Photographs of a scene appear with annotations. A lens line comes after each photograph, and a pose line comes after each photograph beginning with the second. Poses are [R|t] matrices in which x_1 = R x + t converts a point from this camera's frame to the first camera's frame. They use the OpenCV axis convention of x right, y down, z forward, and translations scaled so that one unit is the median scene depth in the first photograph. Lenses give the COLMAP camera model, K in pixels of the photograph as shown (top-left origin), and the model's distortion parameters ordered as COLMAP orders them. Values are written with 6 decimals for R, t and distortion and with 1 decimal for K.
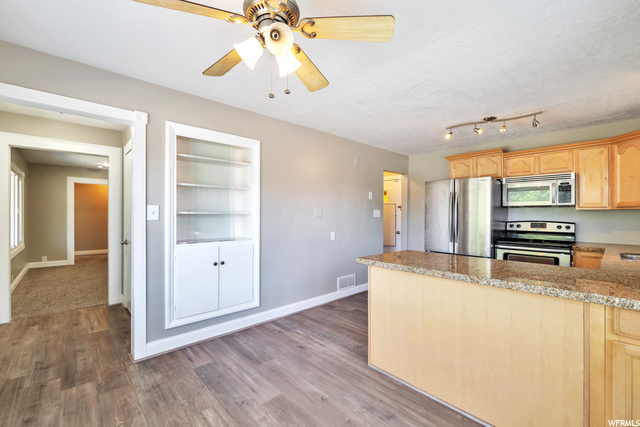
lens RADIAL K [[275.1, 0, 322.8], [0, 275.1, 215.9], [0, 0, 1]] dist [0.020997, -0.000060]
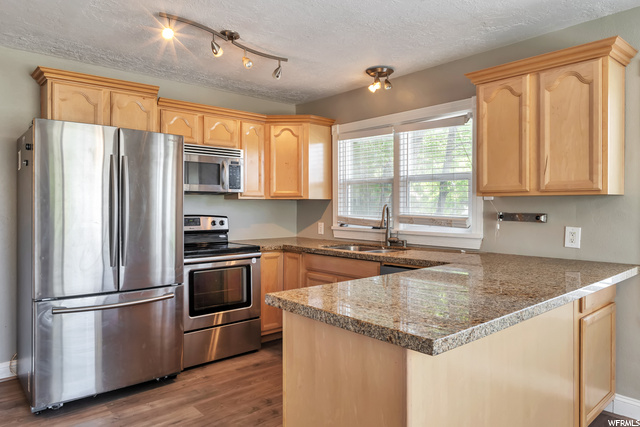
lens RADIAL K [[428.1, 0, 322.8], [0, 428.1, 209.3], [0, 0, 1]] dist [0.012554, 0.001197]
pose [[0.031110, -0.006276, 0.999496, -0.297055], [0.000207, 0.999980, 0.006273, -0.001430], [-0.999516, 0.000011, 0.031110, 0.859904]]
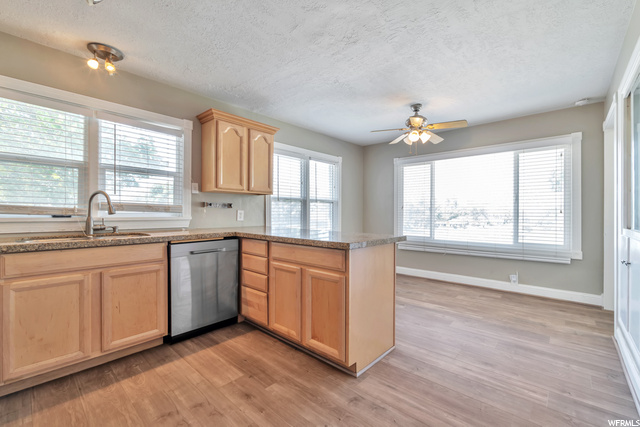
lens RADIAL K [[275.1, 0, 322.4], [0, 275.1, 213.2], [0, 0, 1]] dist [0.020997, -0.000060]
pose [[-0.996225, -0.006985, -0.086523, 0.405821], [-0.007272, 0.999969, 0.003004, 0.049474], [0.086499, 0.003622, -0.996245, 1.552682]]
